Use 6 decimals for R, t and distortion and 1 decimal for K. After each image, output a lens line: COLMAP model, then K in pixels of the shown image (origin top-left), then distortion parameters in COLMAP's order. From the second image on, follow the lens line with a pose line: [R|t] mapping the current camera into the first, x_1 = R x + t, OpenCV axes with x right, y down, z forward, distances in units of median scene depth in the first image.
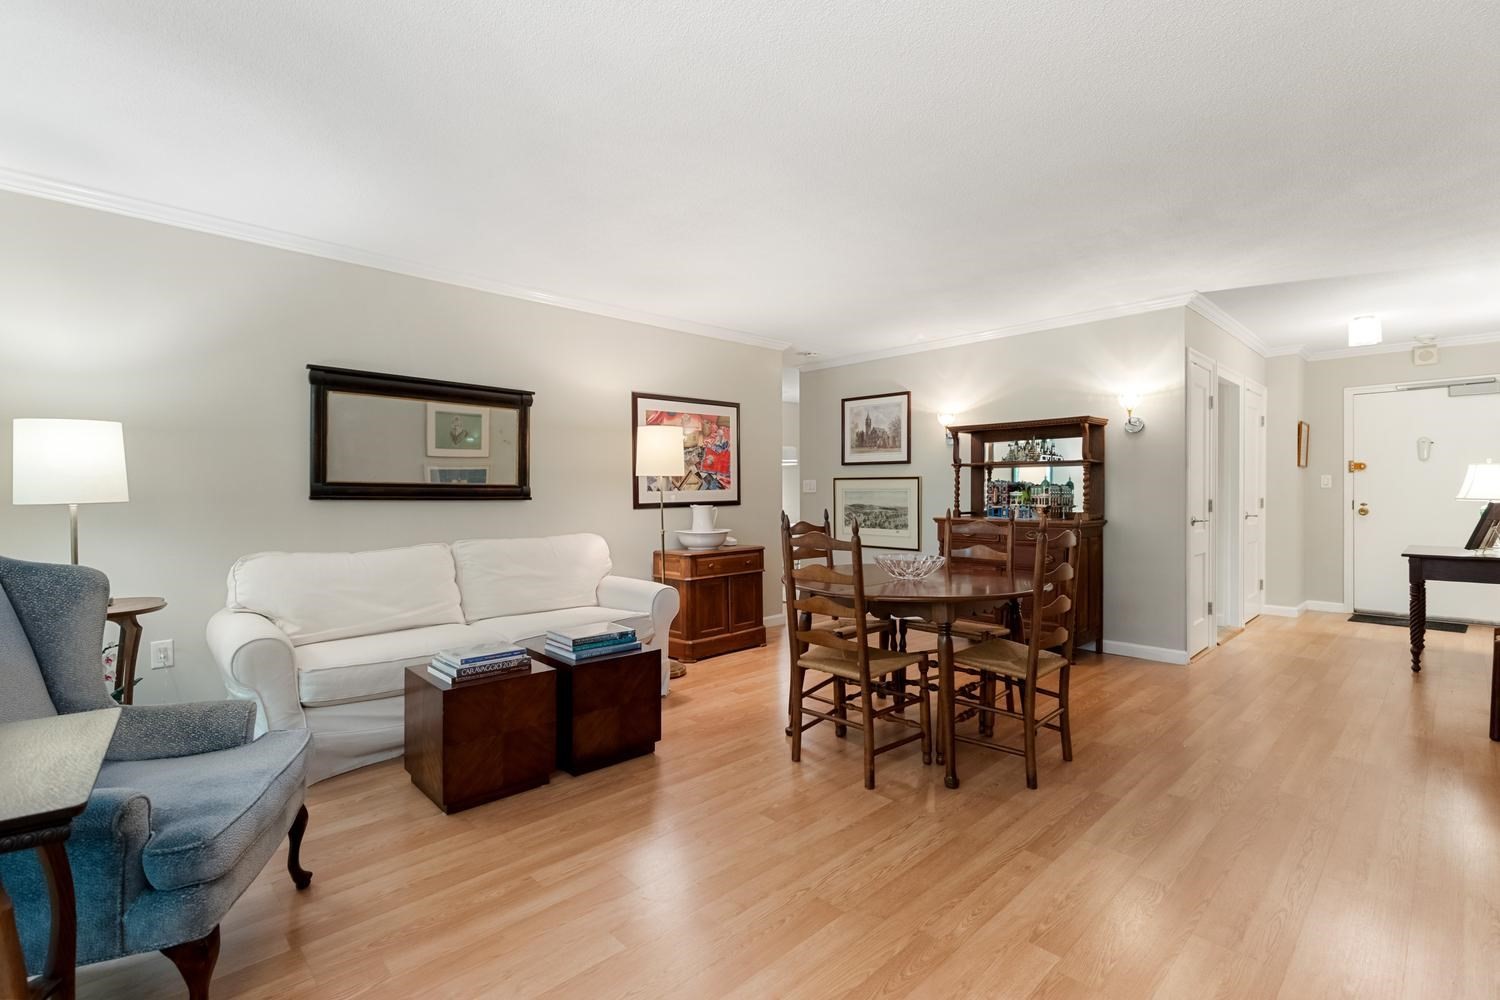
lens RADIAL K [[680.6, 0, 747.0], [0, 680.6, 494.6], [0, 0, 1]] dist [0.007466, -0.001856]
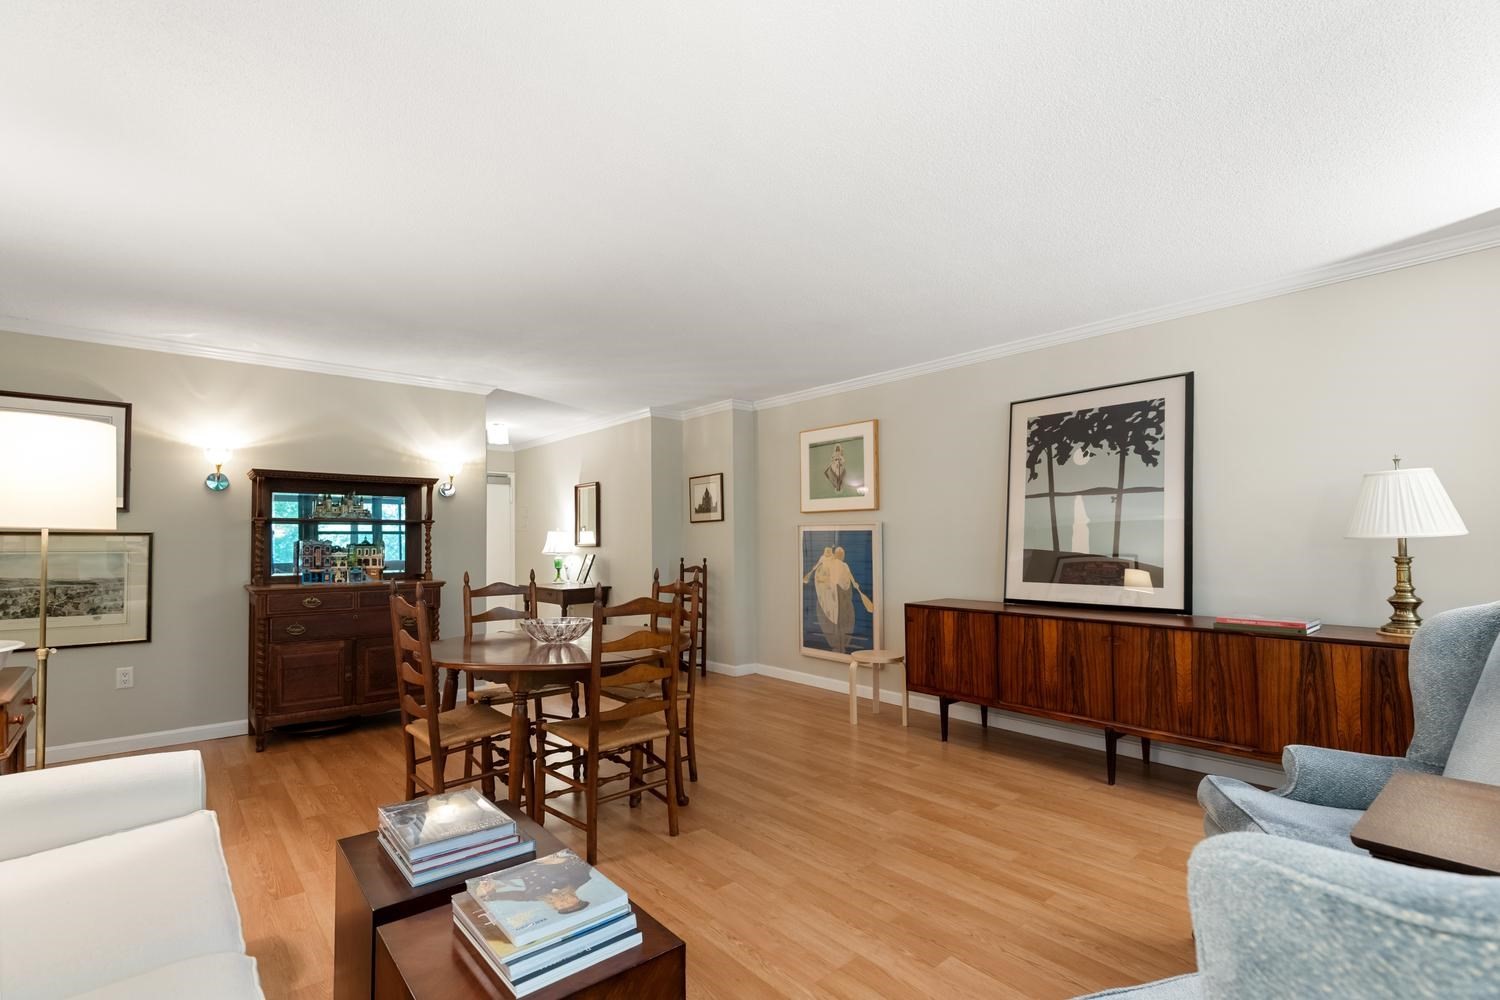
lens RADIAL K [[680.6, 0, 740.1], [0, 680.6, 523.6], [0, 0, 1]] dist [0.007466, -0.001856]
pose [[0.049956, 0.027605, 0.998370, -0.457529], [0.009003, 0.999565, -0.028089, -0.012212], [-0.998711, 0.010392, 0.049685, 0.434351]]
